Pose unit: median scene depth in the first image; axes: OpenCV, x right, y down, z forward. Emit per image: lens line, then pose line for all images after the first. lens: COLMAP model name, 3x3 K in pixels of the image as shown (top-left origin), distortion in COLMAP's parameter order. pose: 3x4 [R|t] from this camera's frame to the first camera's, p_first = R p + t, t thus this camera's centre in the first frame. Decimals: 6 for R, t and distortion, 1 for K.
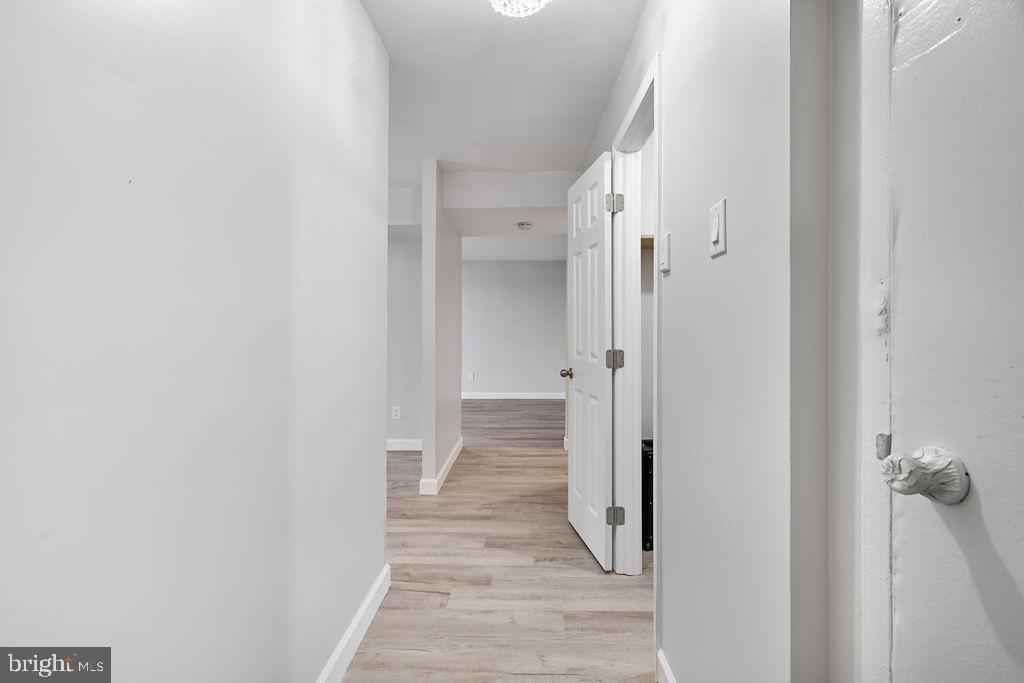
lens RADIAL K [[448.1, 0, 512.8], [0, 448.1, 336.4], [0, 0, 1]] dist [0.002038, 0.000276]
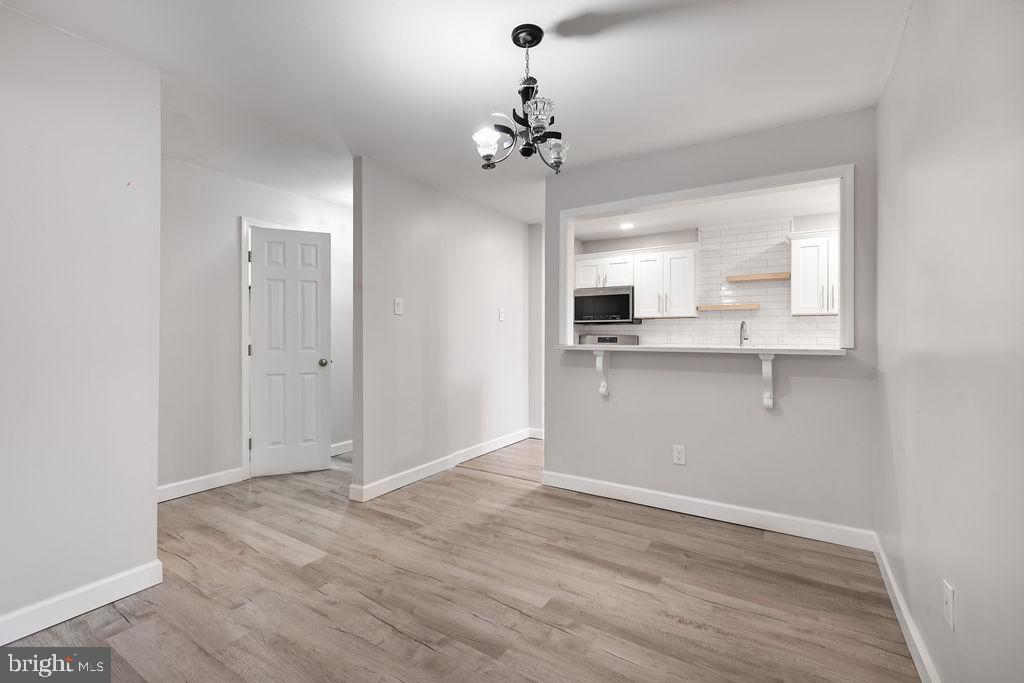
lens RADIAL K [[448.1, 0, 512.8], [0, 448.1, 336.4], [0, 0, 1]] dist [0.002038, 0.000276]
pose [[-0.866738, -0.000493, 0.498764, -1.322393], [0.000555, 0.999998, 0.001952, -0.010710], [-0.498764, 0.001969, -0.866736, 1.770057]]
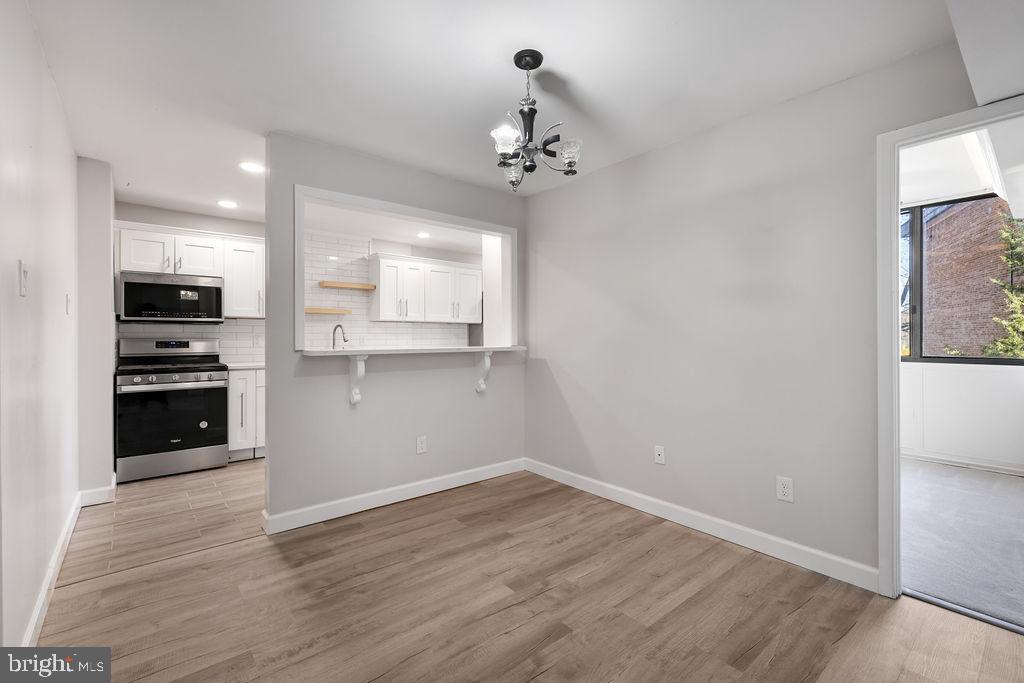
lens RADIAL K [[448.1, 0, 512.8], [0, 448.1, 336.4], [0, 0, 1]] dist [0.002038, 0.000276]
pose [[-0.740493, 0.001738, -0.672062, -0.369156], [0.002733, 0.999996, -0.000425, -0.014567], [0.672058, -0.002152, -0.740495, 1.683597]]
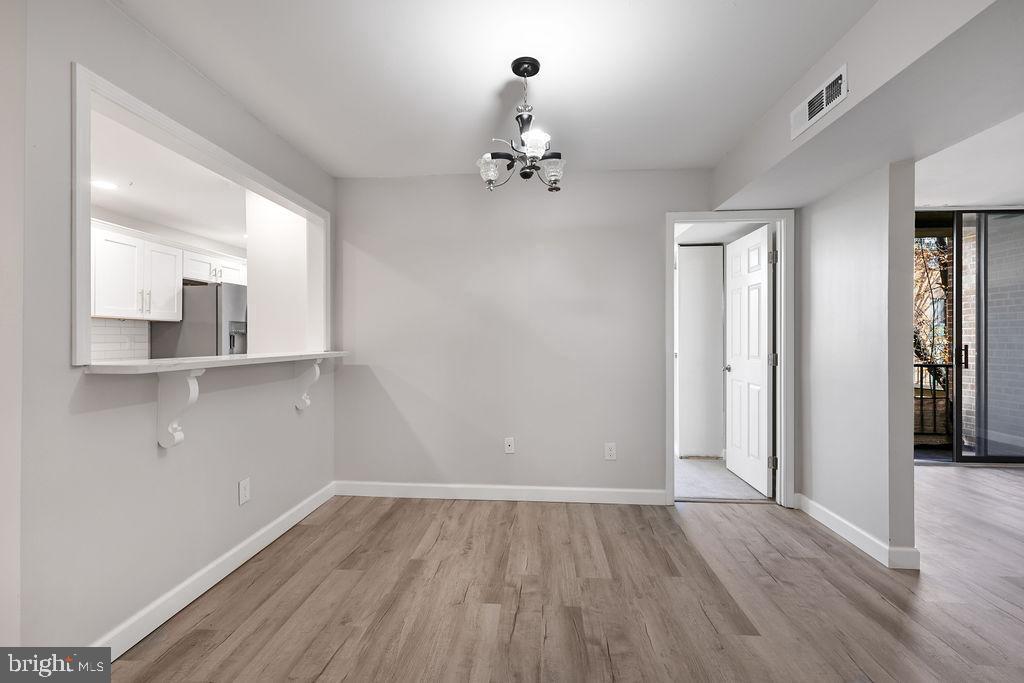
lens RADIAL K [[444.8, 0, 512.8], [0, 444.8, 335.3], [0, 0, 1]] dist [-0.000376, -0.000330]
pose [[-0.028492, -0.006392, -0.999574, -0.115275], [0.001166, 0.999979, -0.006428, -0.019638], [0.999593, -0.001349, -0.028484, 1.083128]]
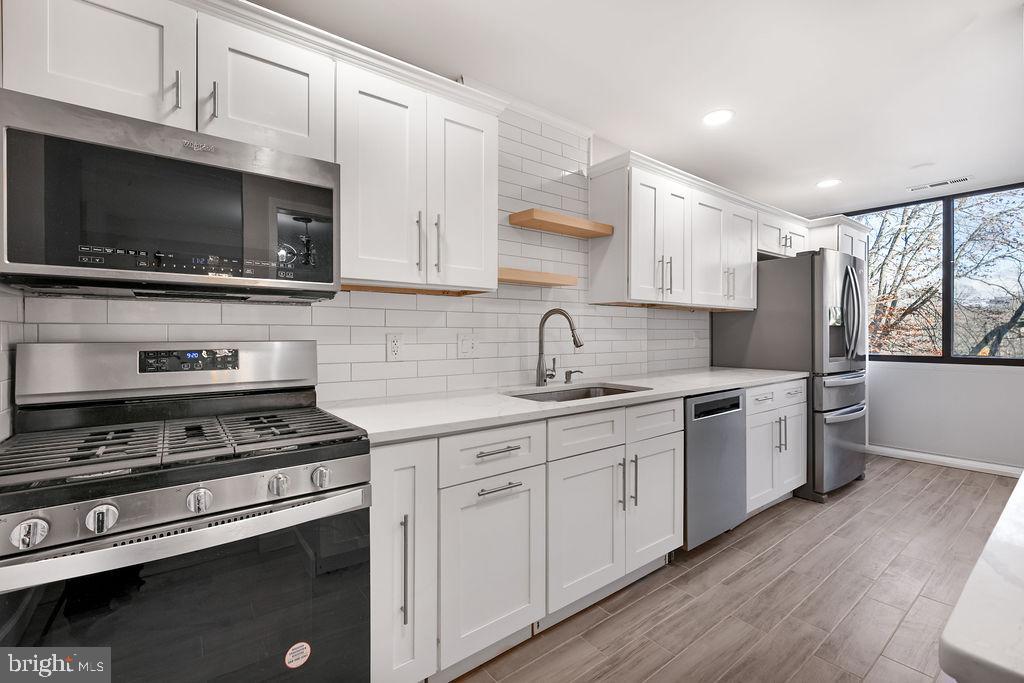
lens RADIAL K [[452.3, 0, 516.0], [0, 452.3, 330.3], [0, 0, 1]] dist [0.000098, 0.000095]
pose [[-0.762398, -0.004129, -0.647095, -0.510245], [-0.001203, 0.999987, -0.004963, -0.023749], [0.647107, -0.003005, -0.762393, 0.172395]]
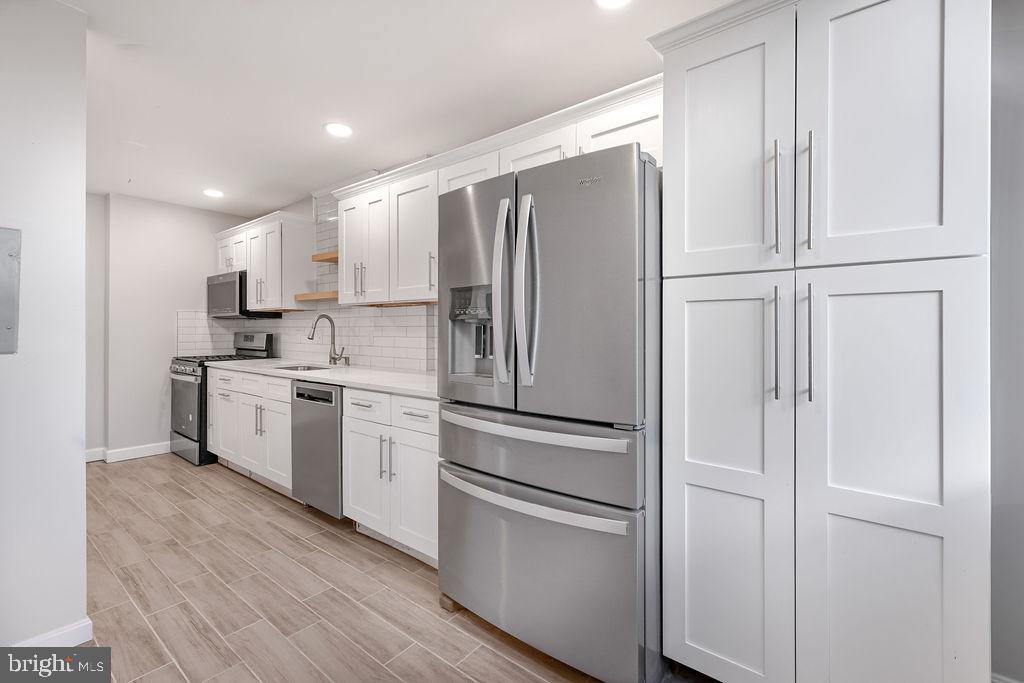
lens RADIAL K [[456.9, 0, 511.7], [0, 456.9, 326.2], [0, 0, 1]] dist [0.000950, -0.000018]
pose [[-0.800383, 0.004595, 0.599471, -2.656865], [0.003114, 0.999989, -0.003508, -0.028886], [-0.599481, -0.000941, -0.800389, 0.329037]]
